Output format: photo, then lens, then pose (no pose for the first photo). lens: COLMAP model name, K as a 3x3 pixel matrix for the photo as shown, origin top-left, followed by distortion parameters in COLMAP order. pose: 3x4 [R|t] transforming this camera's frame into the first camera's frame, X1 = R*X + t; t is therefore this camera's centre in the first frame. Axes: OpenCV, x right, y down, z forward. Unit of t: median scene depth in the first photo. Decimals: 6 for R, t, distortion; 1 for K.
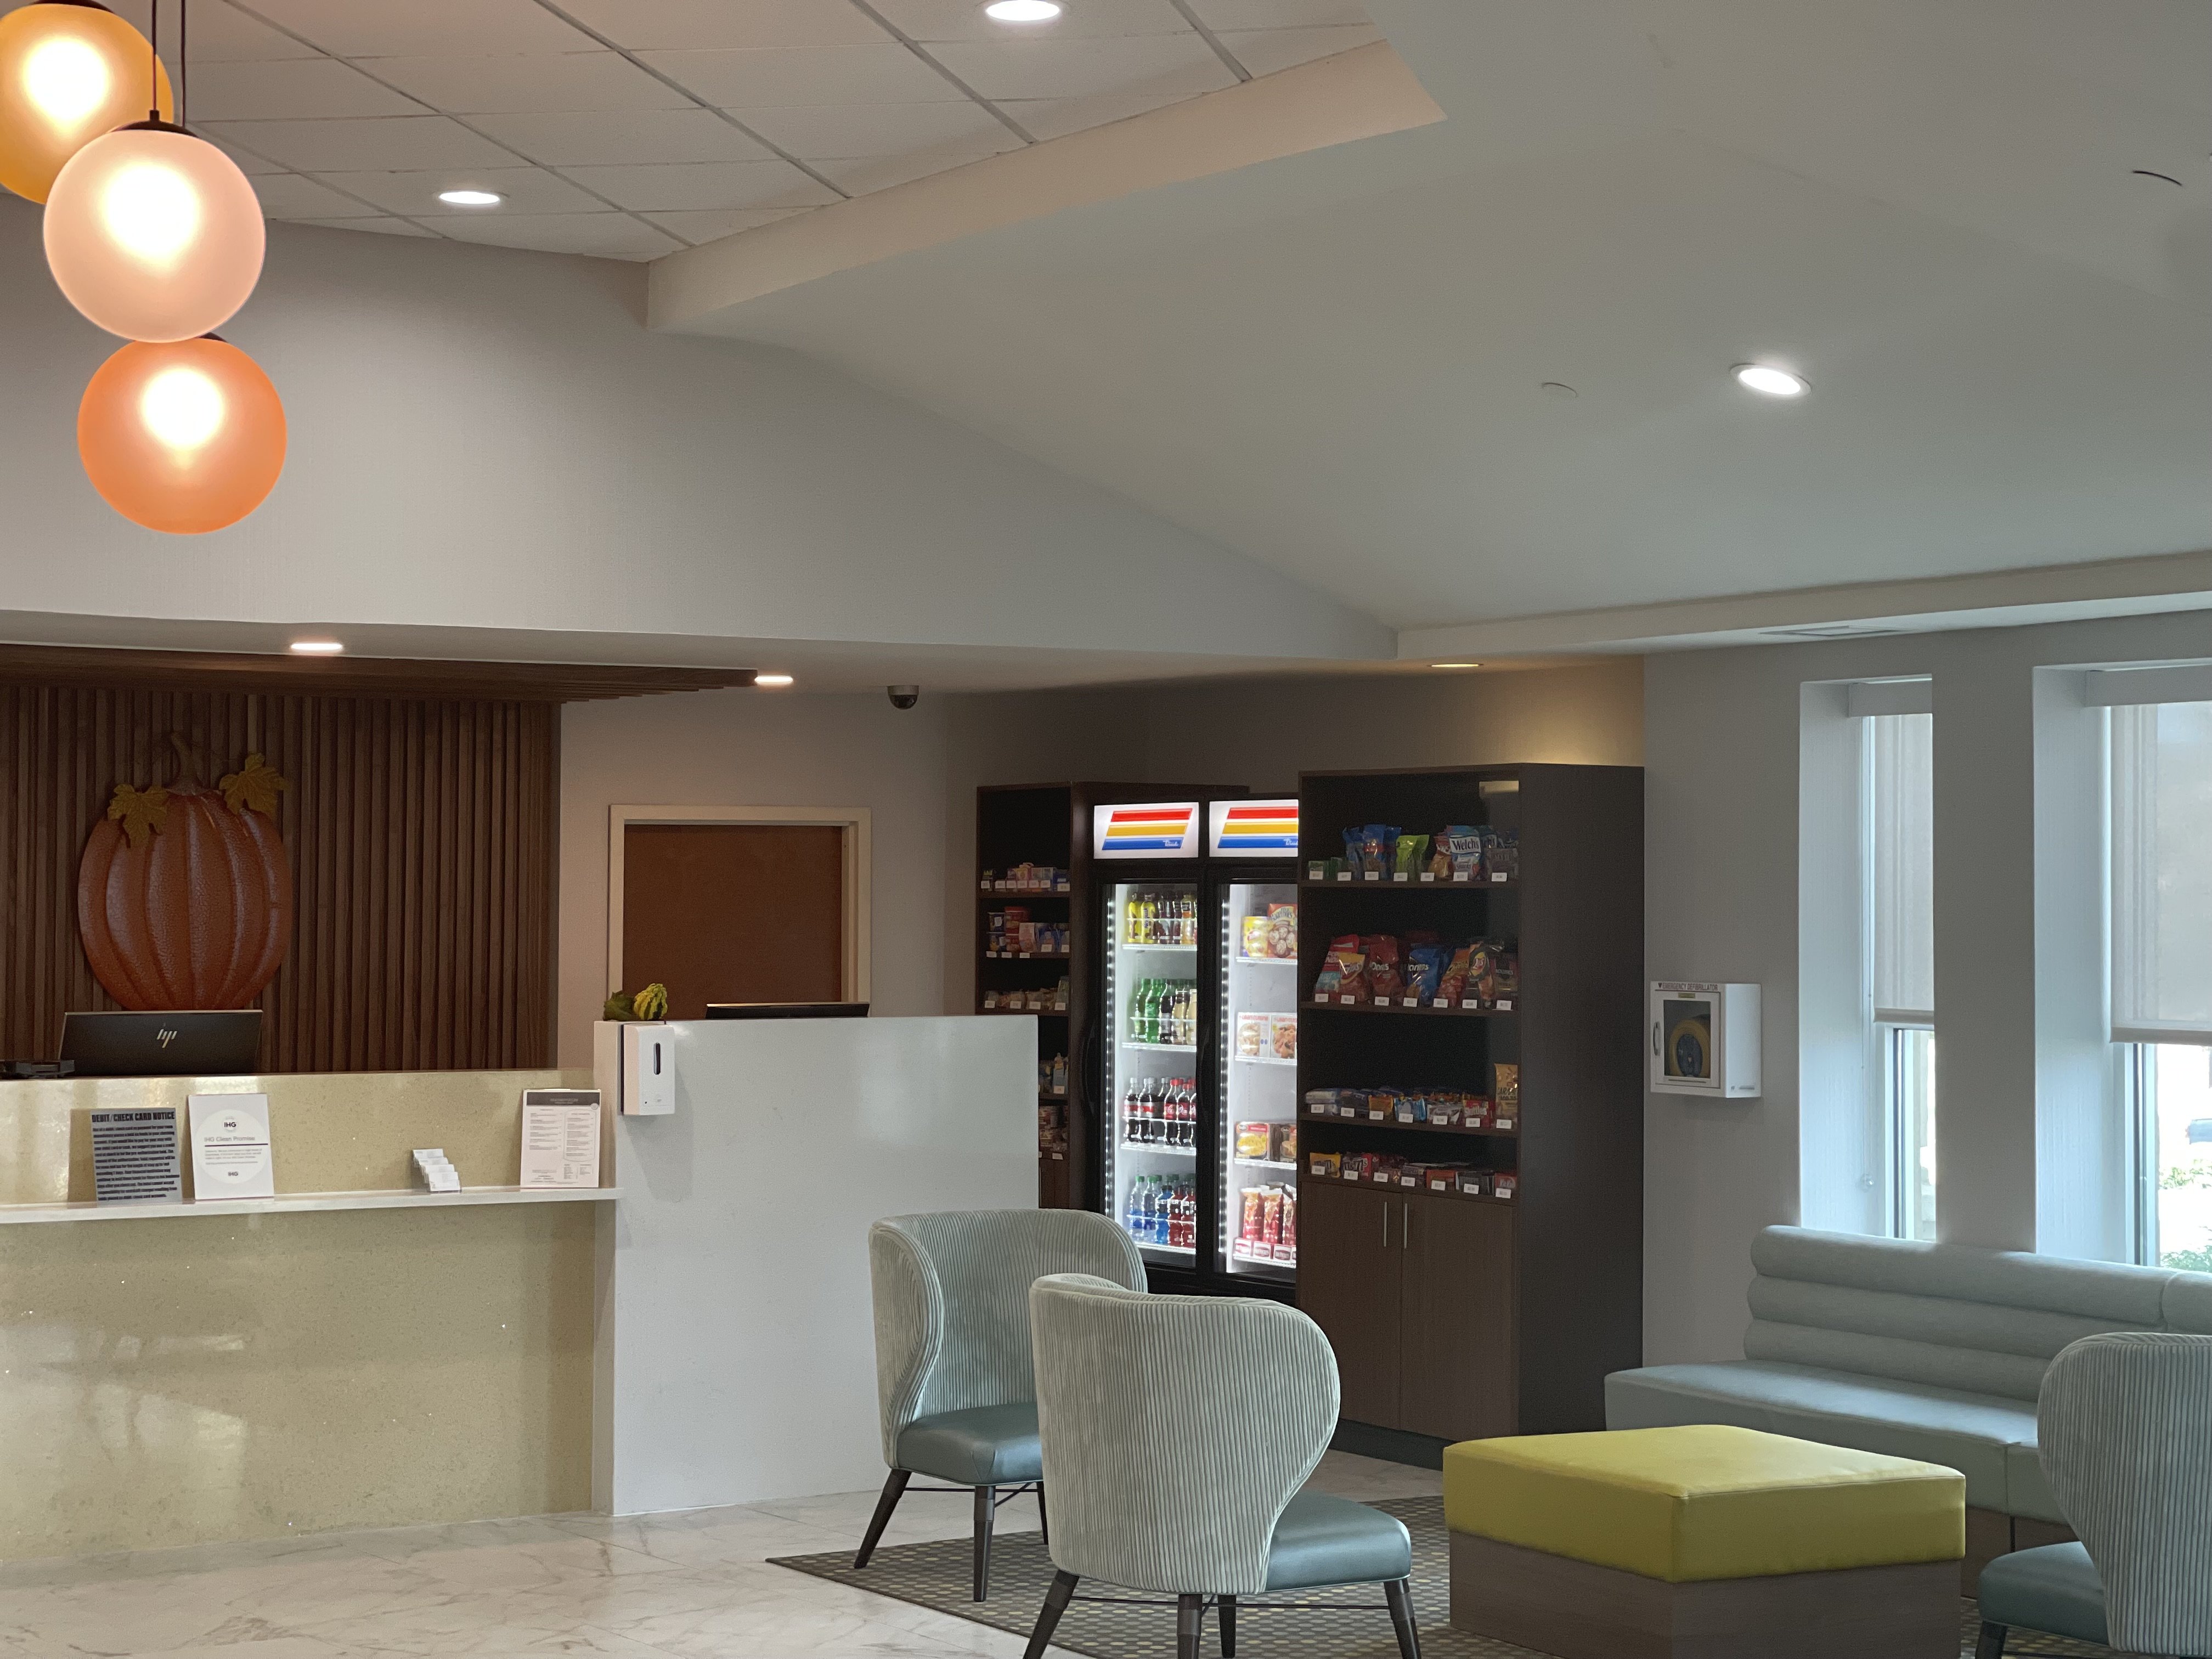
lens RADIAL K [[4092.1, 0, 1104.8], [0, 4092.1, 829.8], [0, 0, 1]] dist [0.179576, 0.000000]
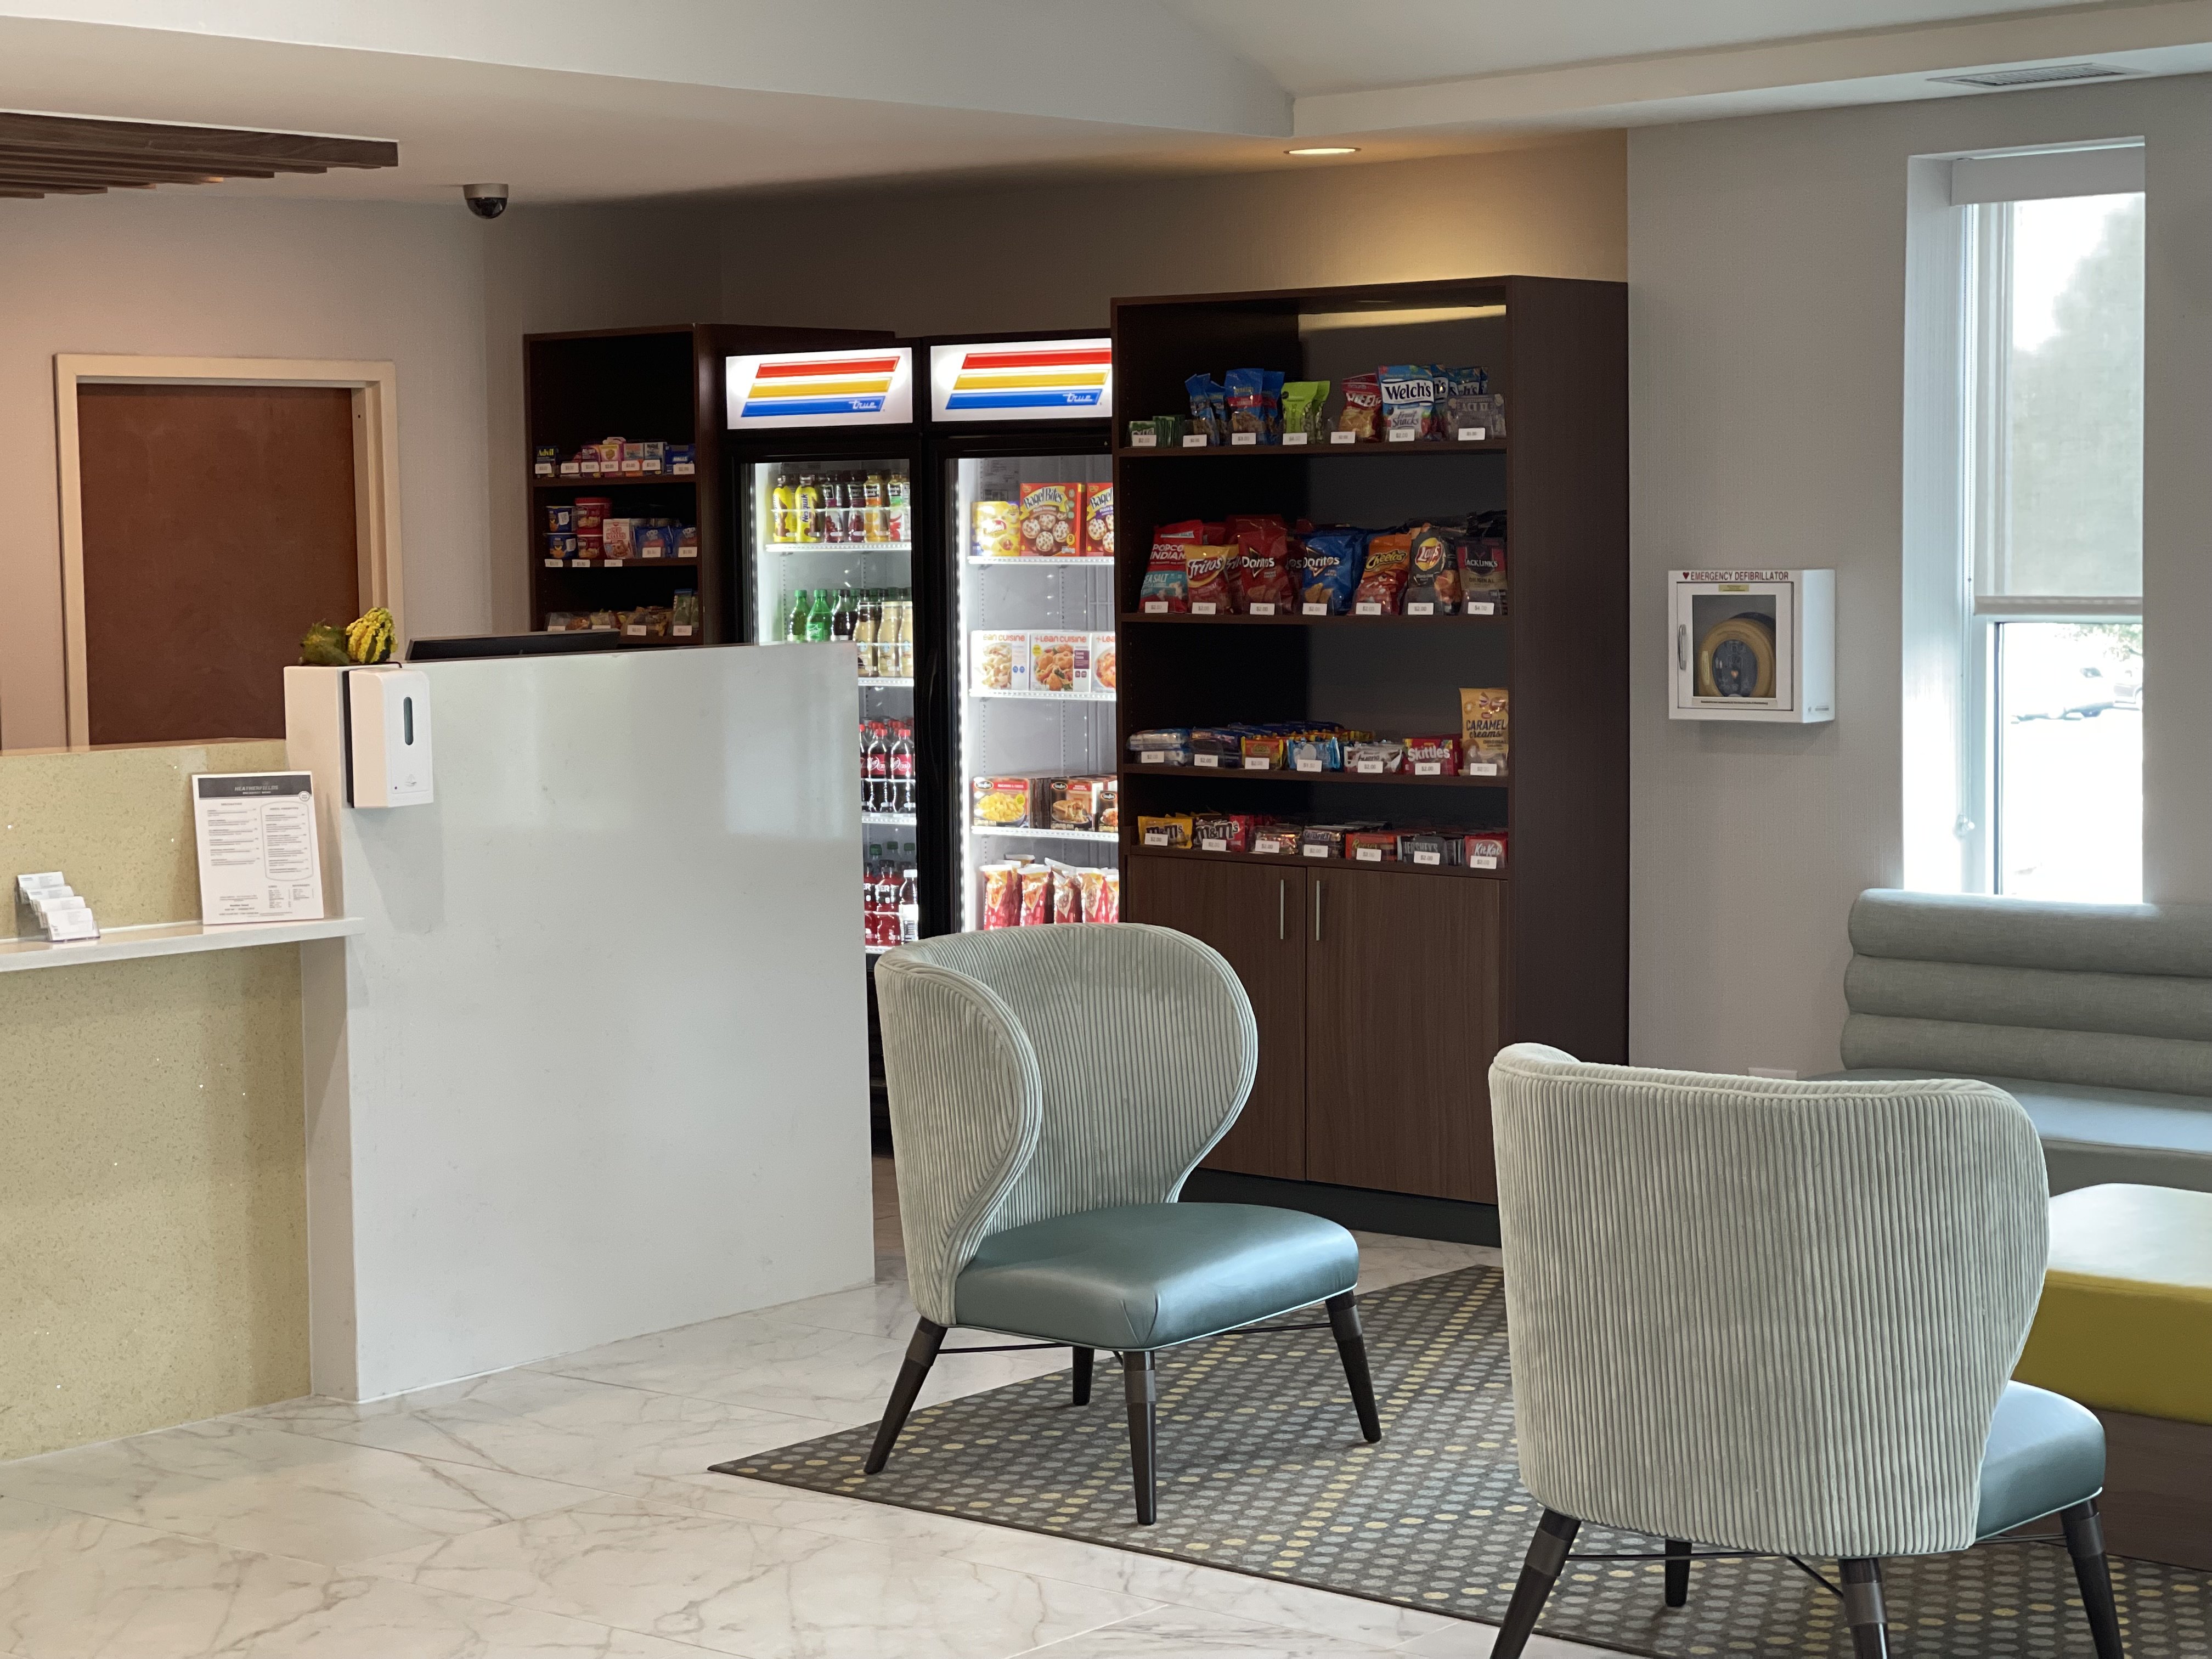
lens RADIAL K [[4092.1, 0, 1107.6], [0, 4092.1, 834.5], [0, 0, 1]] dist [0.179576, 0.000000]
pose [[0.953996, -0.042968, 0.296725, -0.187808], [0.014846, 0.995233, 0.096386, 0.011133], [-0.299452, -0.087546, 0.950086, 0.317065]]
